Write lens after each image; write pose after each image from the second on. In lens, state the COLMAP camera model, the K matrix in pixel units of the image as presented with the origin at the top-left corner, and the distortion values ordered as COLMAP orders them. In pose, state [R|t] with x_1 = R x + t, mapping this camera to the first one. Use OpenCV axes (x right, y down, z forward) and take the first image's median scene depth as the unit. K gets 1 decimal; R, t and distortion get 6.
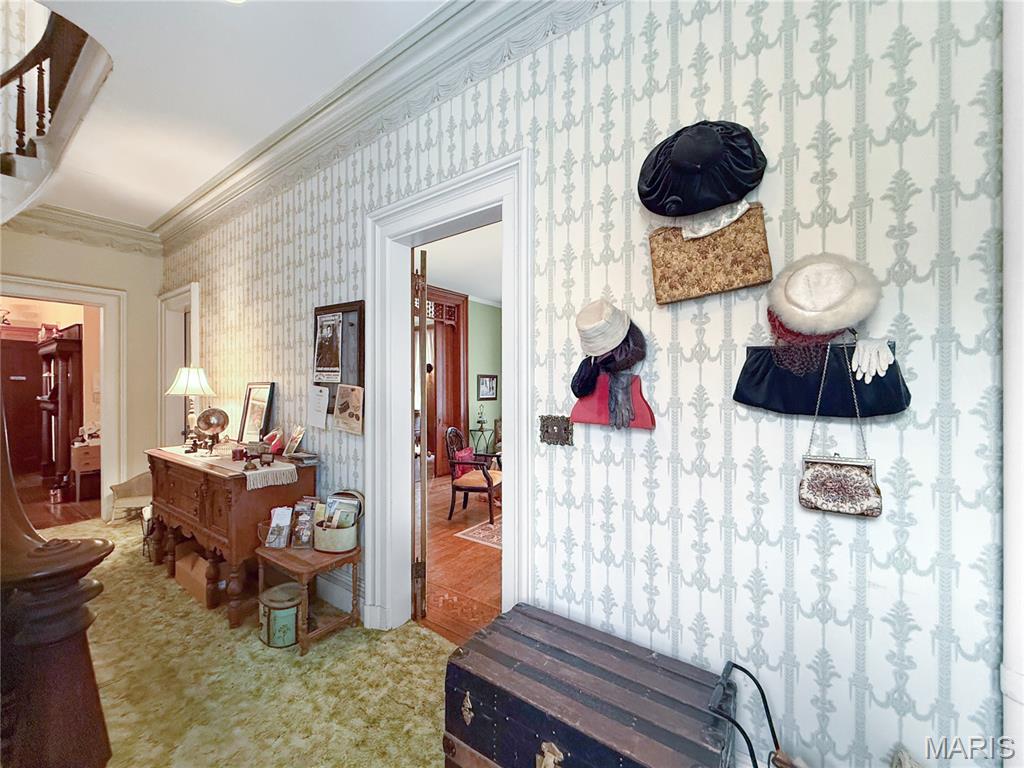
lens RADIAL K [[405.8, 0, 512.6], [0, 405.8, 388.4], [0, 0, 1]] dist [0.000630, 0.000254]
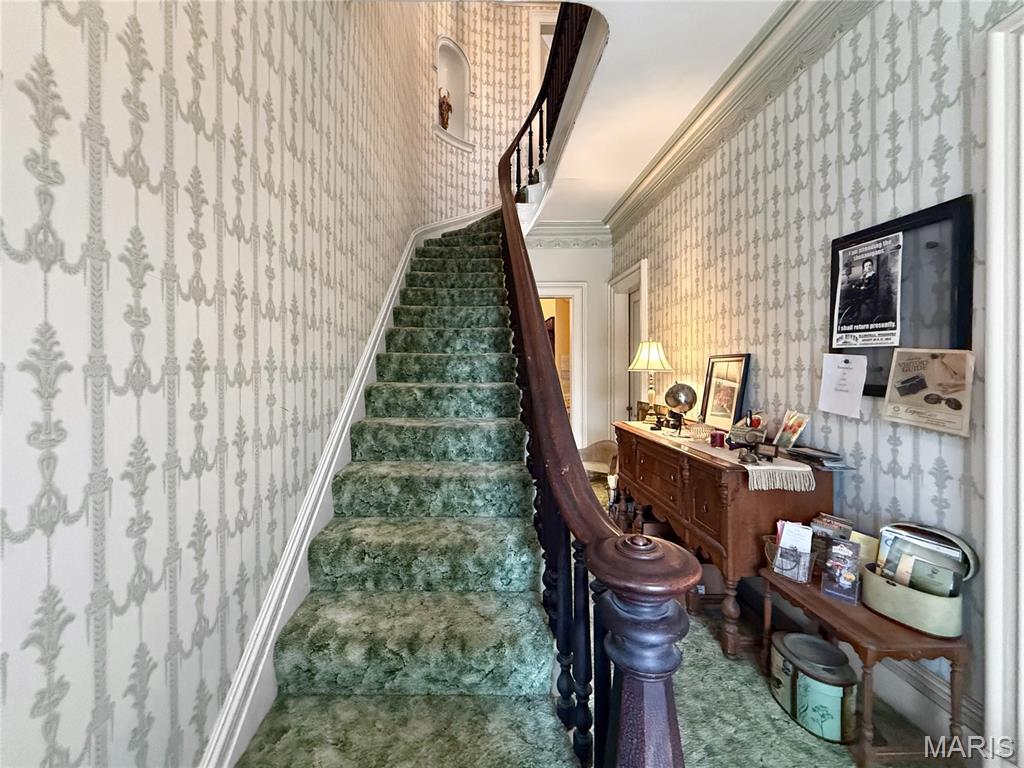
lens RADIAL K [[405.8, 0, 512.6], [0, 405.8, 388.4], [0, 0, 1]] dist [0.000630, 0.000254]
pose [[0.644924, 0.035767, -0.763409, -0.324490], [-0.008321, 0.999174, 0.039784, 0.029866], [0.764201, -0.019305, 0.644689, 0.151973]]
